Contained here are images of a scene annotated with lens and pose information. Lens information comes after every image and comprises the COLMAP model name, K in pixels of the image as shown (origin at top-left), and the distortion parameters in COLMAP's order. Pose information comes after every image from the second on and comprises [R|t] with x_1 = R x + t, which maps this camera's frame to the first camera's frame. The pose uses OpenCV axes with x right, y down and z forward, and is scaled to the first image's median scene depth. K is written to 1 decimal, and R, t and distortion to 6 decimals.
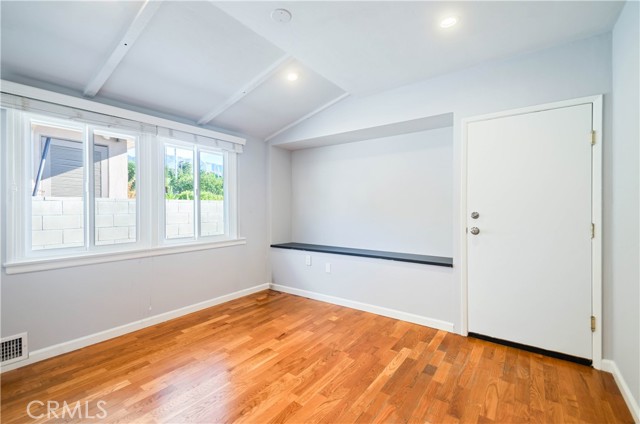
lens RADIAL K [[285.9, 0, 316.3], [0, 285.9, 210.9], [0, 0, 1]] dist [0.021228, -0.000405]
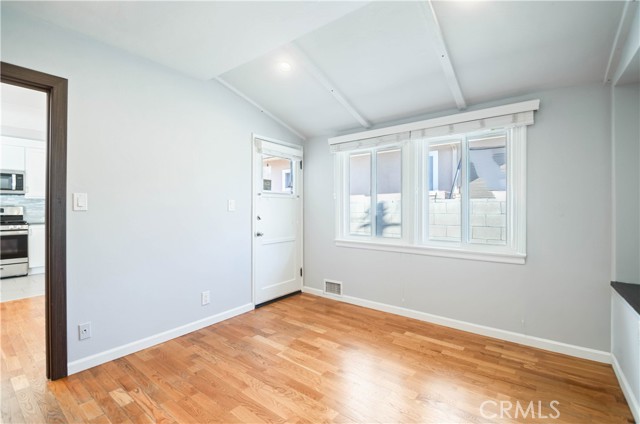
lens RADIAL K [[285.9, 0, 316.3], [0, 285.9, 210.9], [0, 0, 1]] dist [0.021228, -0.000405]
pose [[-0.017026, 0.013315, -0.999766, 0.498599], [-0.009292, 0.999866, 0.013475, -0.012830], [0.999812, 0.009519, -0.016900, 0.659239]]
